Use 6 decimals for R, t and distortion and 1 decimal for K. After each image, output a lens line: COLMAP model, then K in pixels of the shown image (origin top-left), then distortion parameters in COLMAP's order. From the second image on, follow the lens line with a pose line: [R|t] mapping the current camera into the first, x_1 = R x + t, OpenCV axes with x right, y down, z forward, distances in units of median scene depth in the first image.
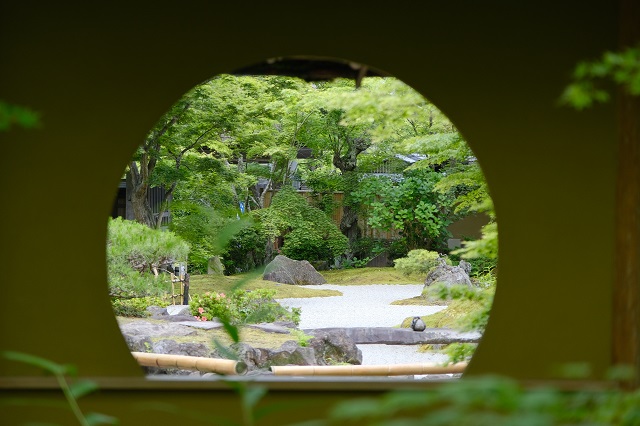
lens RADIAL K [[2220.3, 0, 319.4], [0, 2220.3, 213.3], [0, 0, 1]] dist [-1.143423, 0.000000]
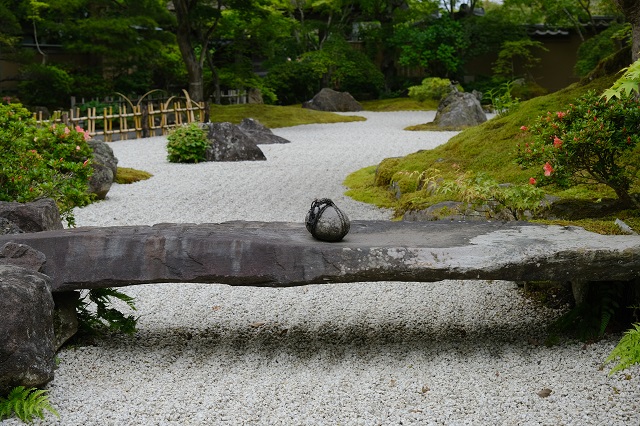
lens RADIAL K [[937.4, 0, 319.0], [0, 937.4, 212.4], [0, 0, 1]] dist [-0.117293, 0.000000]
pose [[0.994448, 0.004287, -0.105139, 0.033588], [0.010168, 0.990579, 0.136563, 0.016438], [0.104733, -0.136874, 0.985036, 0.479452]]
